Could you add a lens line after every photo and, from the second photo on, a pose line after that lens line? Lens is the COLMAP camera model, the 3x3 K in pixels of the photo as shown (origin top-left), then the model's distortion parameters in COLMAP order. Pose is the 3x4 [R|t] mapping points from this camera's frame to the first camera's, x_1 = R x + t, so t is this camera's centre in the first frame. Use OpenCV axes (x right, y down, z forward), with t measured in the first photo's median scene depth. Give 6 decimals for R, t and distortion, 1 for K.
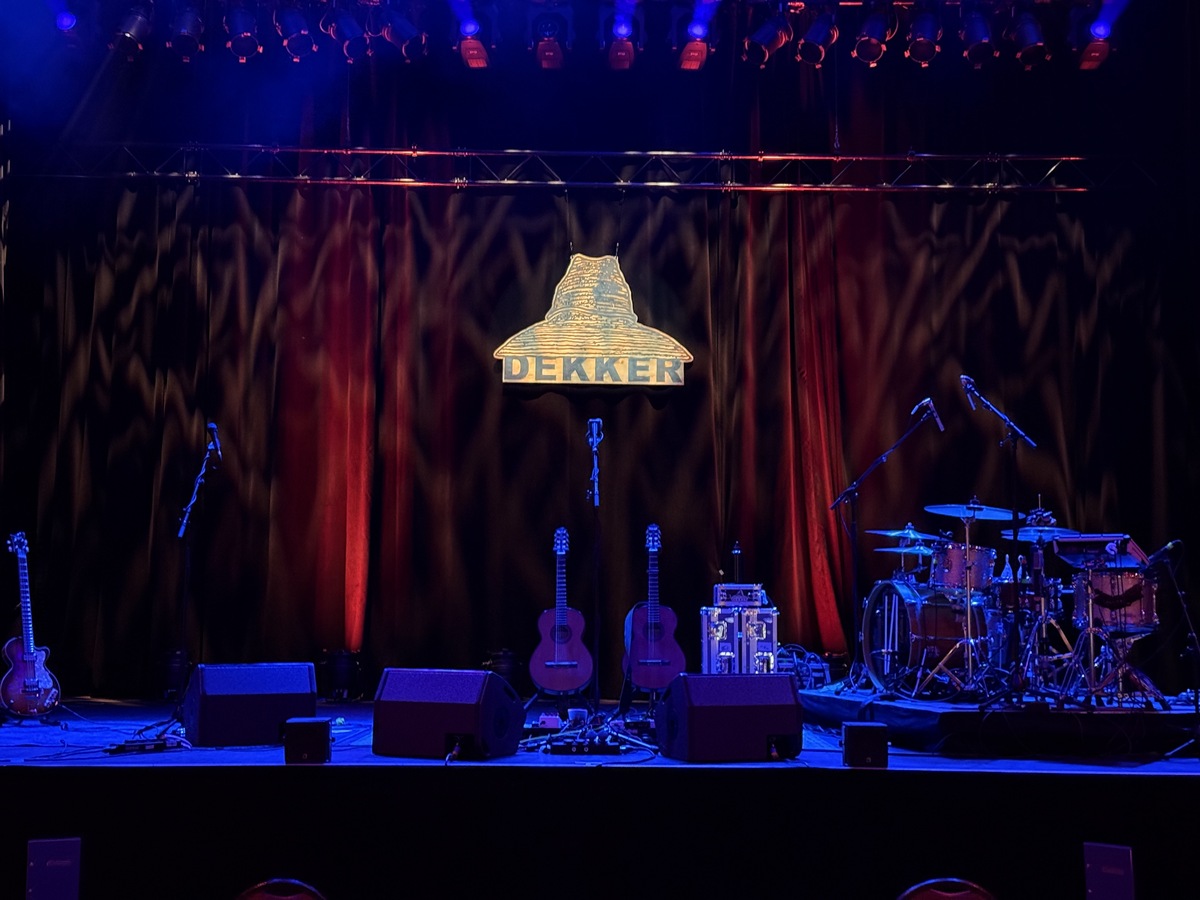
lens RADIAL K [[1744.2, 0, 604.4], [0, 1744.2, 447.5], [0, 0, 1]] dist [0.188524, -0.014097]
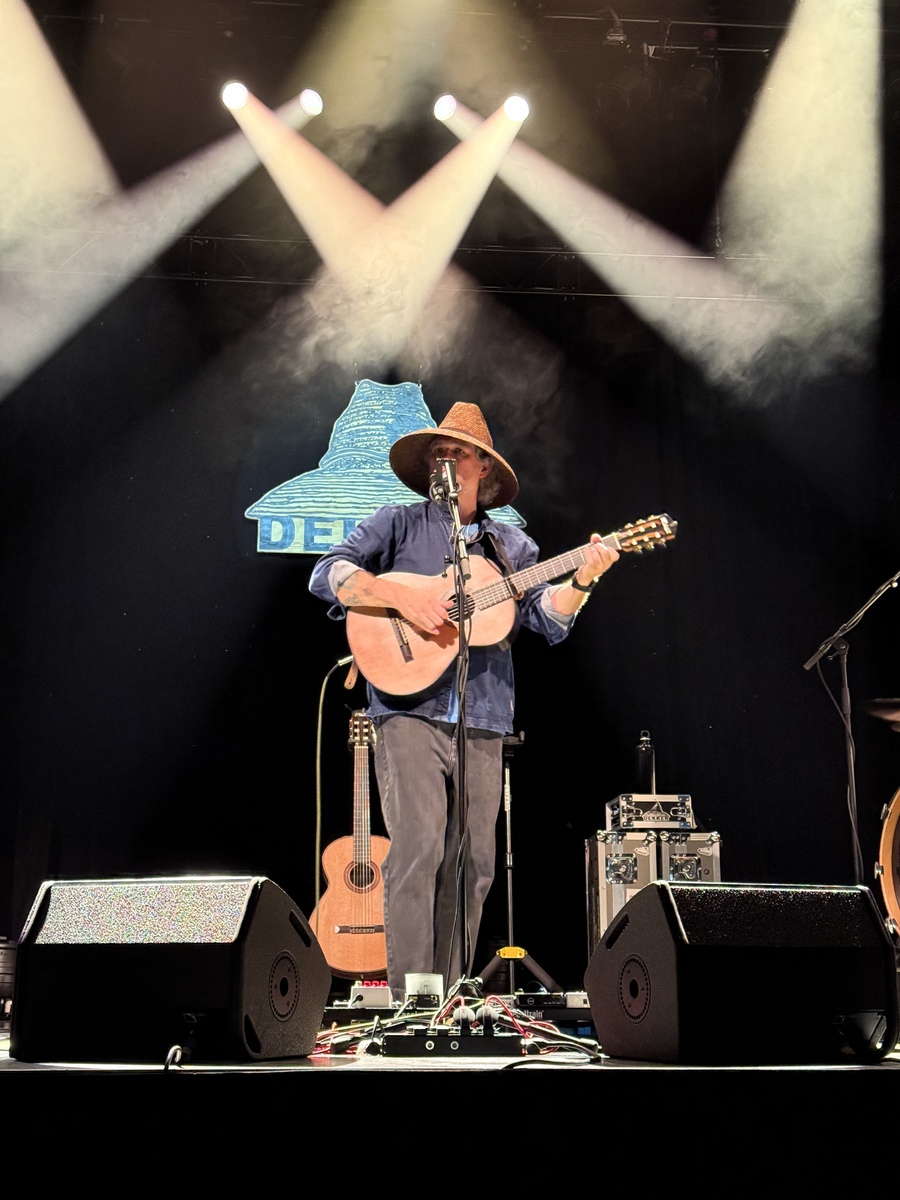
lens RADIAL K [[1692.4, 0, 456.3], [0, 1692.4, 598.7], [0, 0, 1]] dist [0.196444, -0.055393]
pose [[0.996931, 0.013152, 0.077168, -0.039166], [-0.002934, 0.991370, -0.131059, 0.089384], [-0.078225, 0.130431, 0.988367, 0.409584]]
